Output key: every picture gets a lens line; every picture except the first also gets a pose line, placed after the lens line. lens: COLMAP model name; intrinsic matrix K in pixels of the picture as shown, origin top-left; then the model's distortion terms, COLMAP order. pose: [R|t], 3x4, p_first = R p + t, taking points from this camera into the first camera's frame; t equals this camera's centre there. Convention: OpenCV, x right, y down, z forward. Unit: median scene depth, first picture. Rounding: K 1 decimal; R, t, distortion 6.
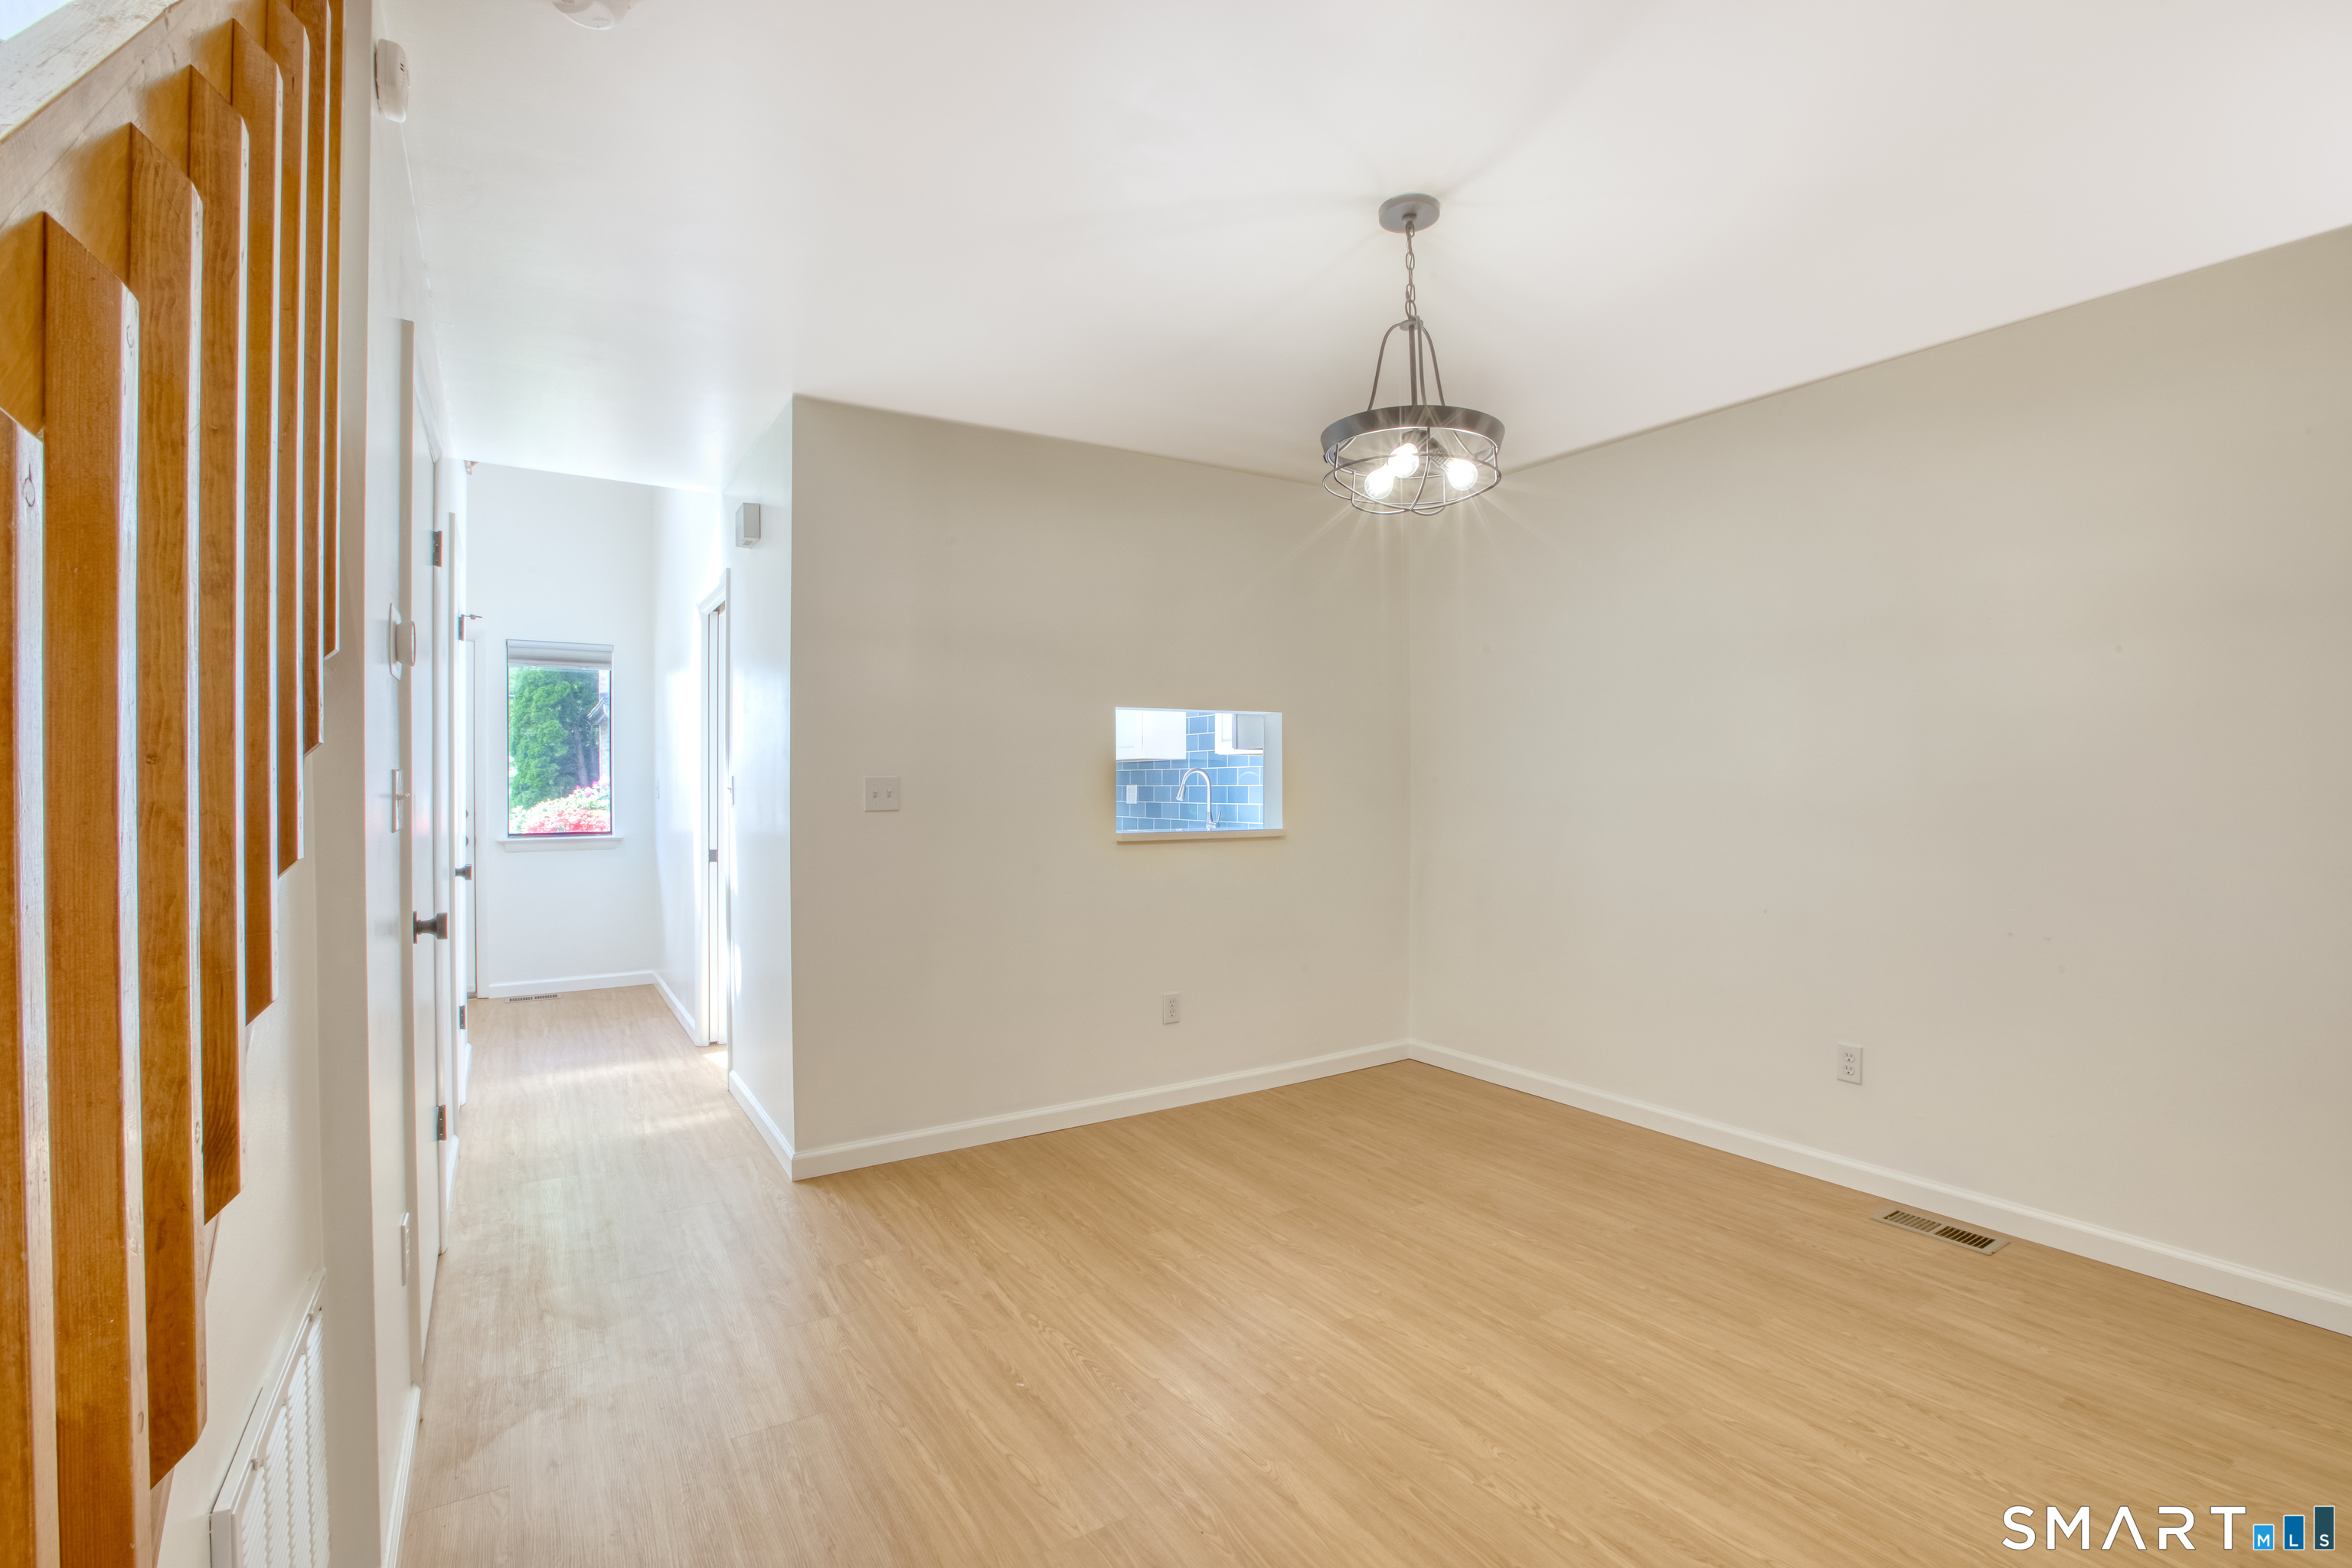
lens RADIAL K [[1065.9, 0, 1162.6], [0, 1065.9, 782.8], [0, 0, 1]] dist [-0.050715, 0.016256]
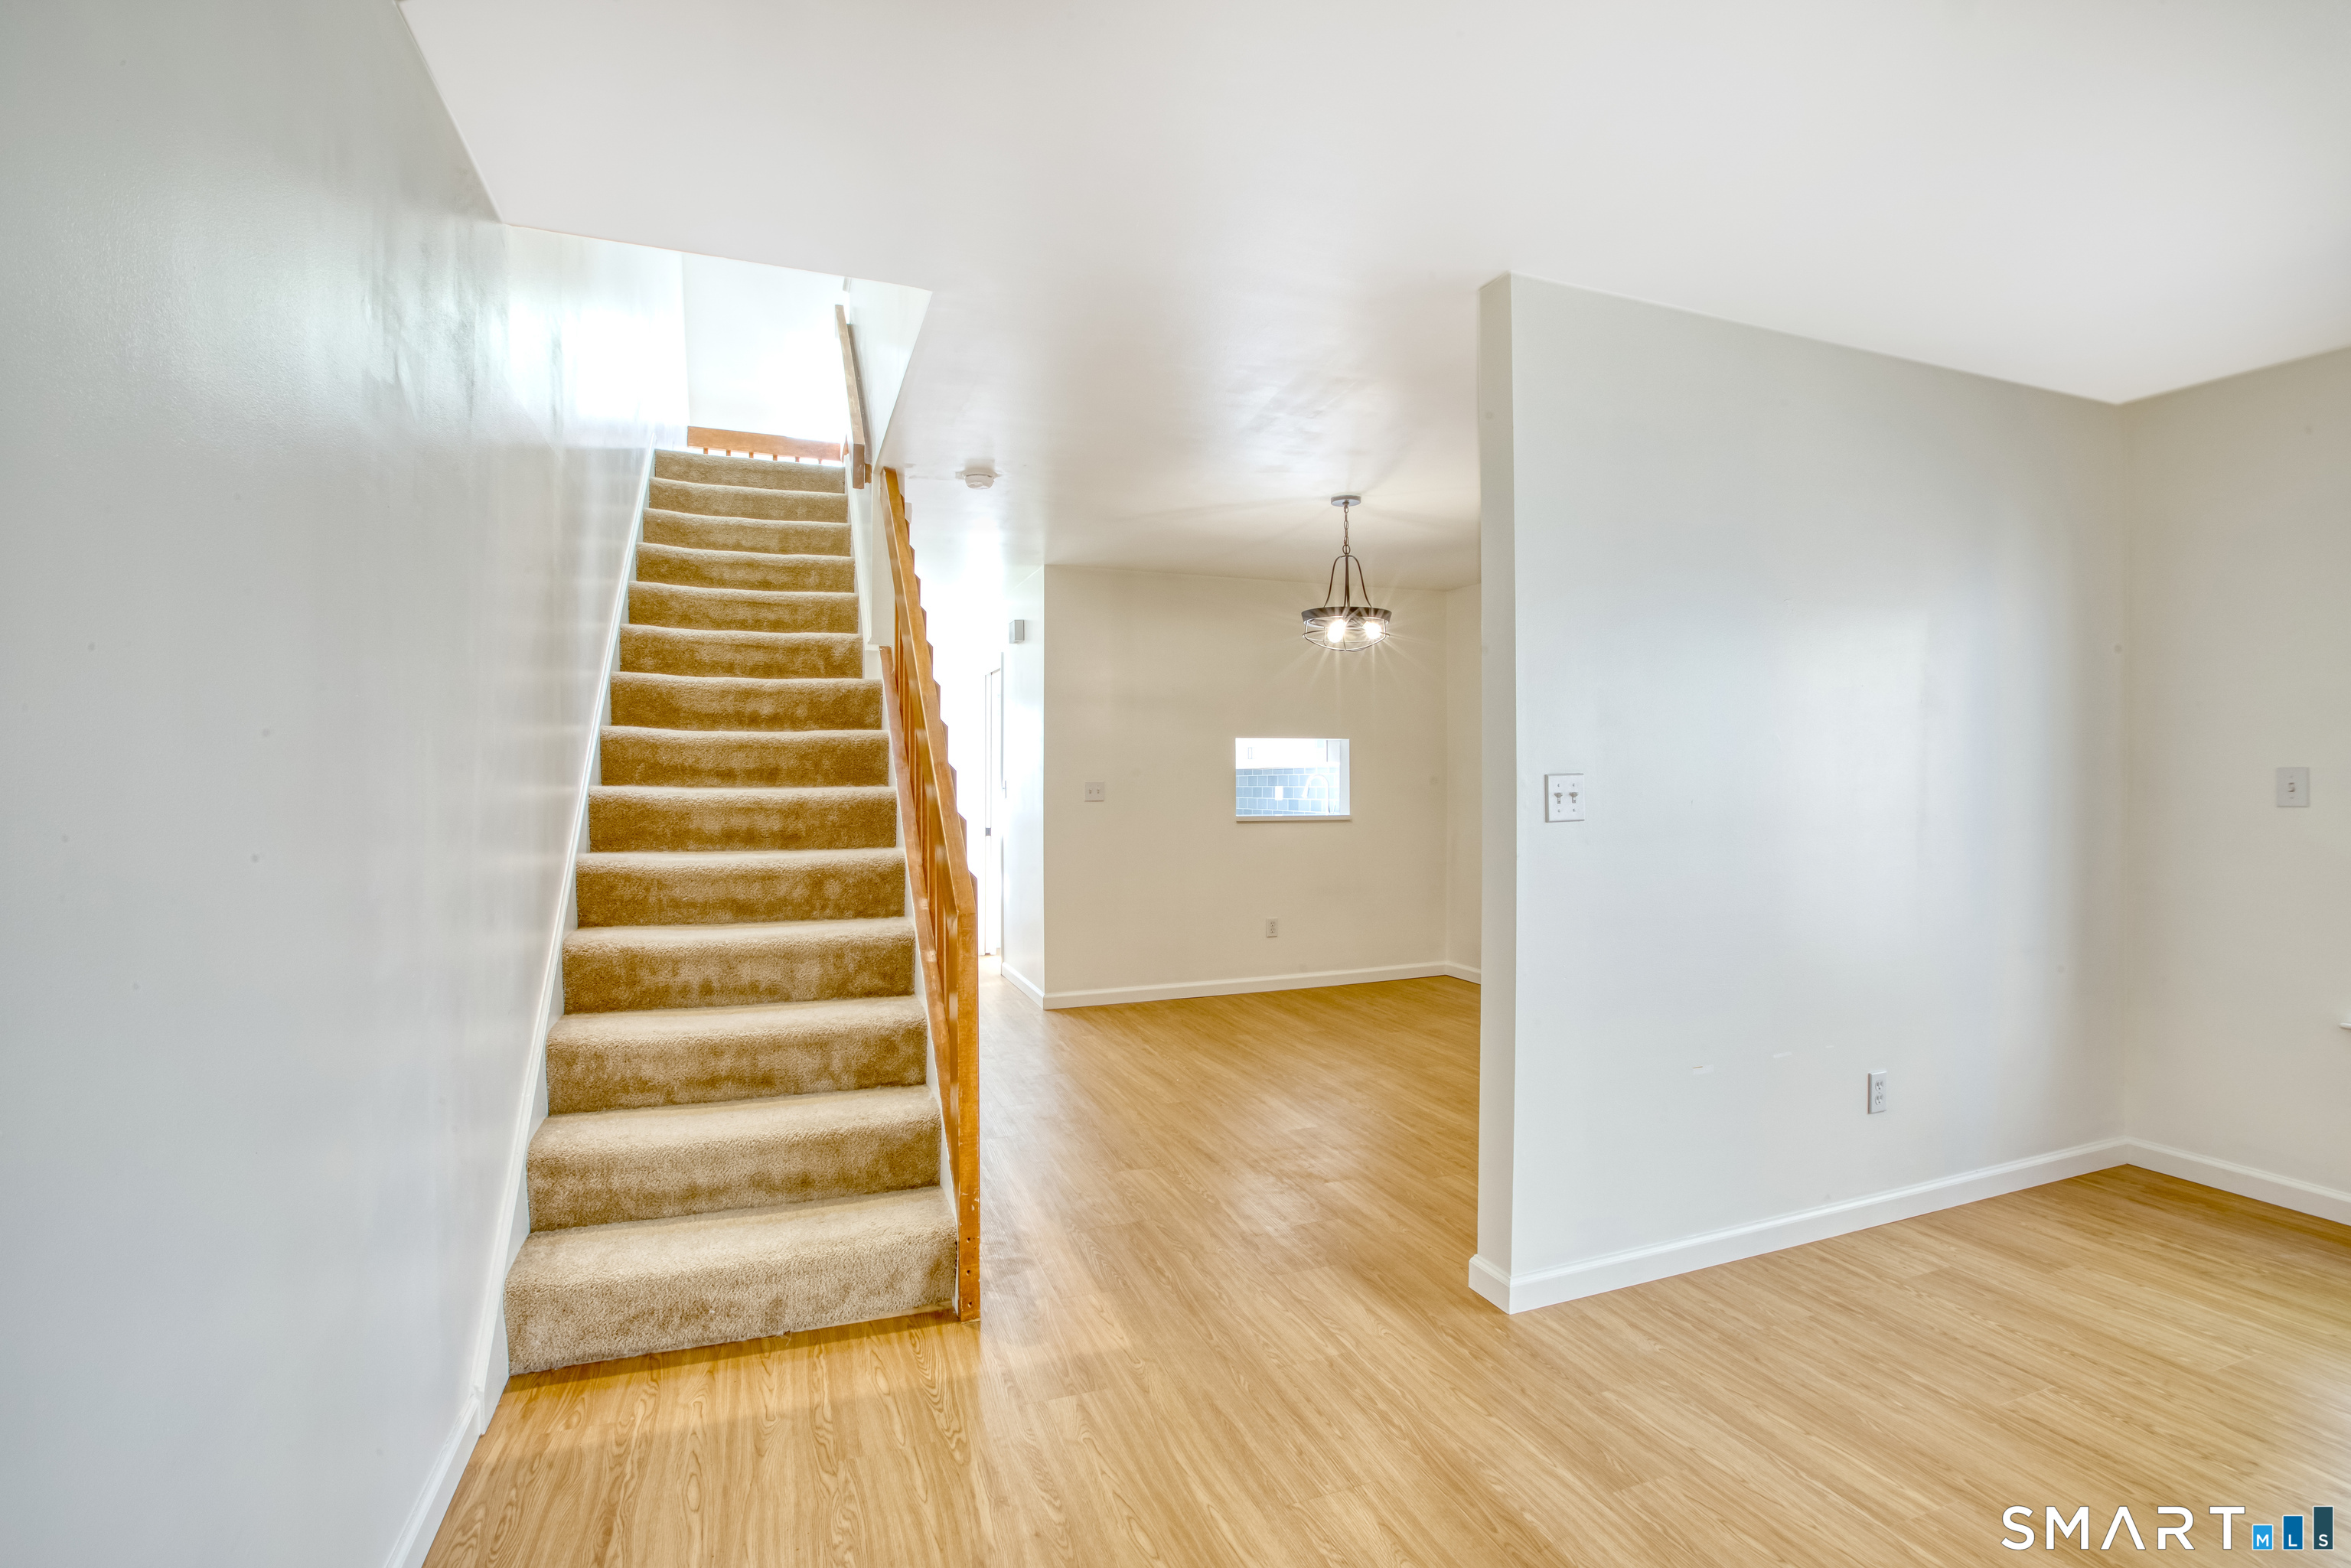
lens RADIAL K [[1065.4, 0, 1162.1], [0, 1065.4, 782.8], [0, 0, 1]] dist [-0.050715, 0.016256]
pose [[0.979694, 0.001471, -0.200493, 0.199899], [-0.001597, 0.999999, -0.000468, -0.002441], [0.200492, 0.000779, 0.979695, -0.705173]]
